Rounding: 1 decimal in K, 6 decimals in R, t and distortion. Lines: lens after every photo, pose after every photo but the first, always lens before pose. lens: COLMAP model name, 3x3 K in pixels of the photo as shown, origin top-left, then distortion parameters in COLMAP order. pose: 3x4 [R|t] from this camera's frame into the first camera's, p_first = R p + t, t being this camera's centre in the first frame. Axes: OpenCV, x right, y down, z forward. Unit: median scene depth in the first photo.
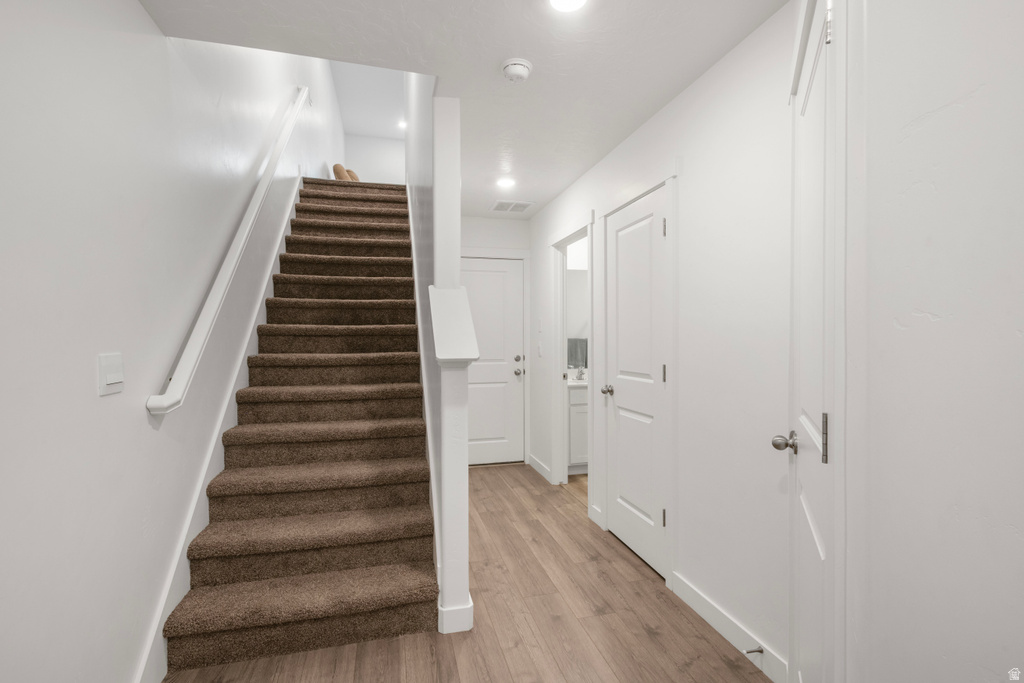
lens RADIAL K [[480.5, 0, 511.8], [0, 480.5, 349.4], [0, 0, 1]] dist [0.000836, 0.003821]
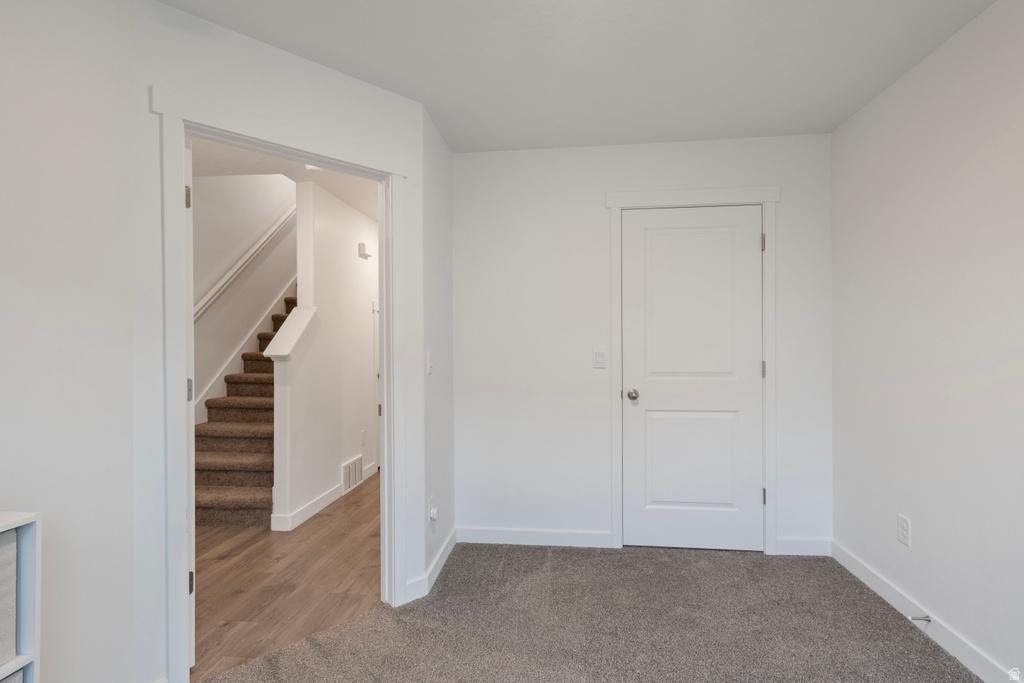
lens RADIAL K [[480.5, 0, 511.0], [0, 480.5, 346.4], [0, 0, 1]] dist [0.000836, 0.003821]
pose [[0.932740, 0.003696, -0.360530, 0.997054], [-0.006329, 0.999961, -0.006122, -0.005210], [0.360494, 0.007991, 0.932727, -0.165231]]
